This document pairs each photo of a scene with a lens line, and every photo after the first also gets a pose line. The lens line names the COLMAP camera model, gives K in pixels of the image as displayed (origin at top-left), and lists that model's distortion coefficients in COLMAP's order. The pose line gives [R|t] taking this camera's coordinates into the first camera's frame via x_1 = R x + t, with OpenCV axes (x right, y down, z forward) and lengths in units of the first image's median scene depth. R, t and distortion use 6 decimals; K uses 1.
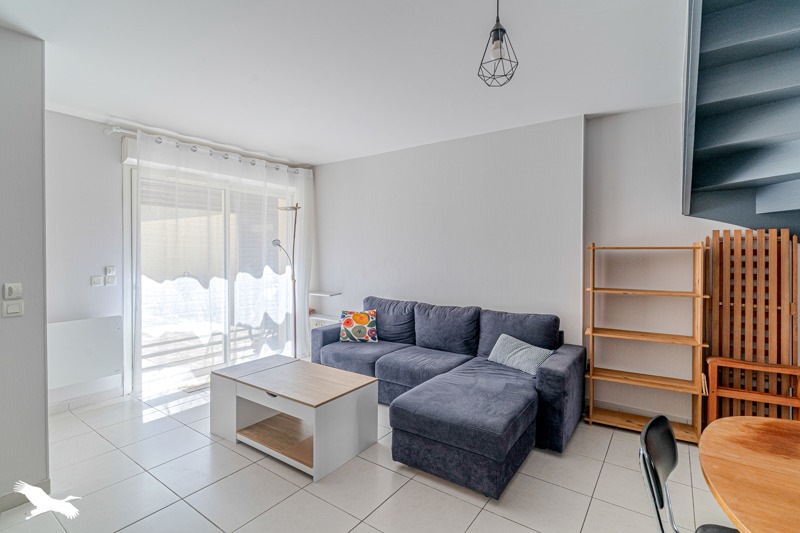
lens RADIAL K [[390.3, 0, 406.9], [0, 390.3, 256.6], [0, 0, 1]] dist [-0.002146, -0.000359]
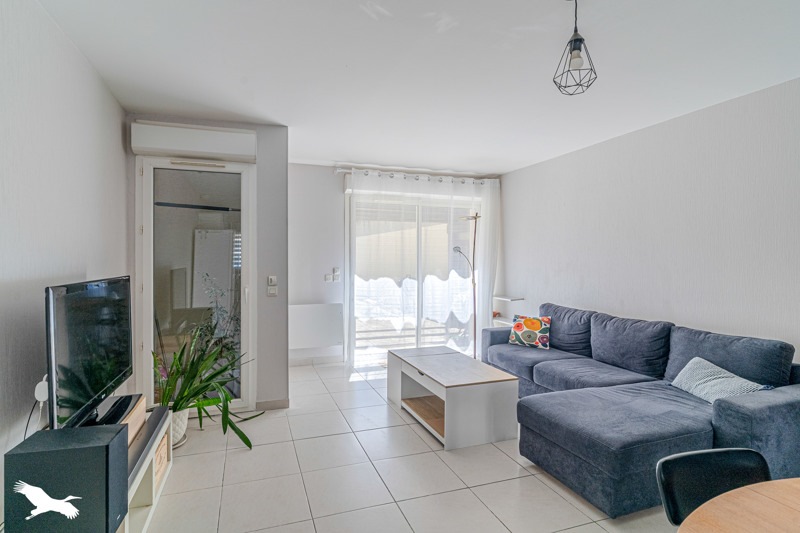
lens RADIAL K [[412.9, 0, 399.4], [0, 412.9, 262.9], [0, 0, 1]] dist [0.001908, 0.000472]
pose [[0.820488, 0.006910, -0.571622, 0.258722], [-0.006993, 0.999973, 0.002050, 0.002576], [0.571621, 0.002316, 0.820514, -0.083734]]
